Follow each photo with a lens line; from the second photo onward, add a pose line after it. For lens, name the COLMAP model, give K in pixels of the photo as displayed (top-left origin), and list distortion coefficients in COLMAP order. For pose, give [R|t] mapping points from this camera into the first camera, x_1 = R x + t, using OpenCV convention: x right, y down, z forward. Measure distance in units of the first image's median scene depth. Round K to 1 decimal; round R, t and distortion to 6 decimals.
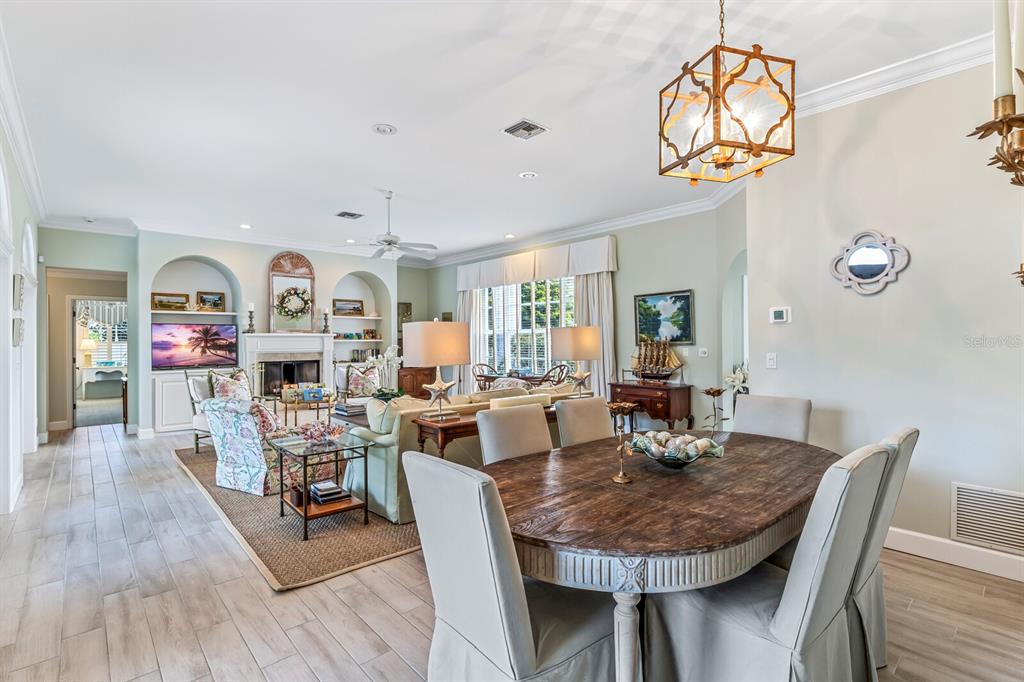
lens RADIAL K [[494.2, 0, 512.0], [0, 494.2, 341.0], [0, 0, 1]] dist [0.000462, 0.000103]
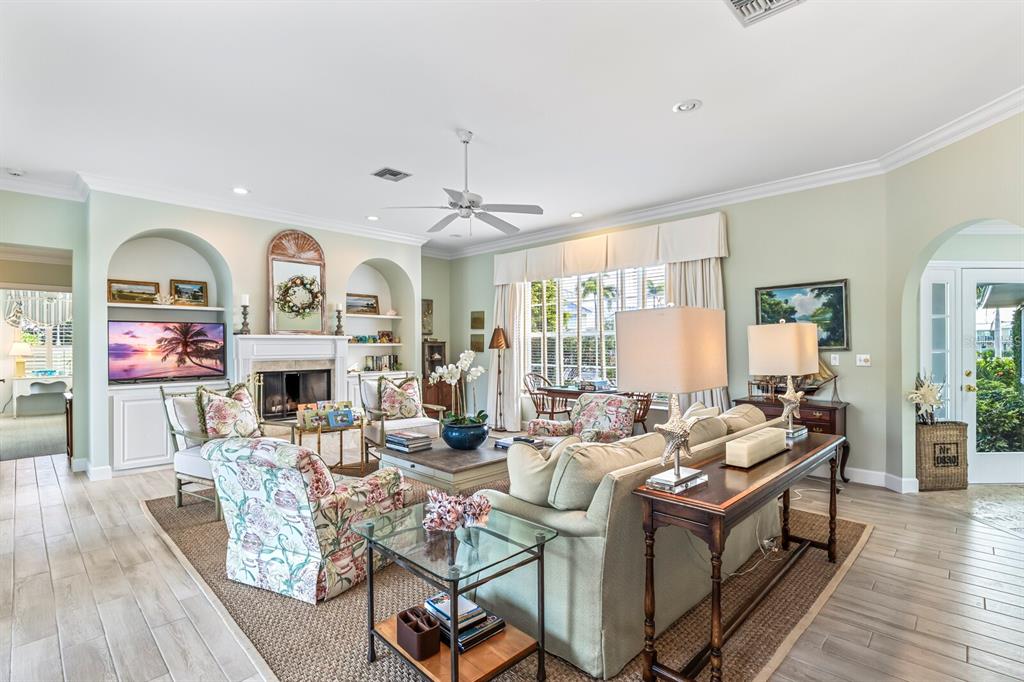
lens RADIAL K [[489.8, 0, 513.3], [0, 489.8, 347.2], [0, 0, 1]] dist [-0.003177, -0.000203]
pose [[0.997302, 0.001528, 0.073387, -0.176730], [-0.001718, 0.999995, 0.002535, 0.001086], [-0.073383, -0.002654, 0.997300, 0.225775]]
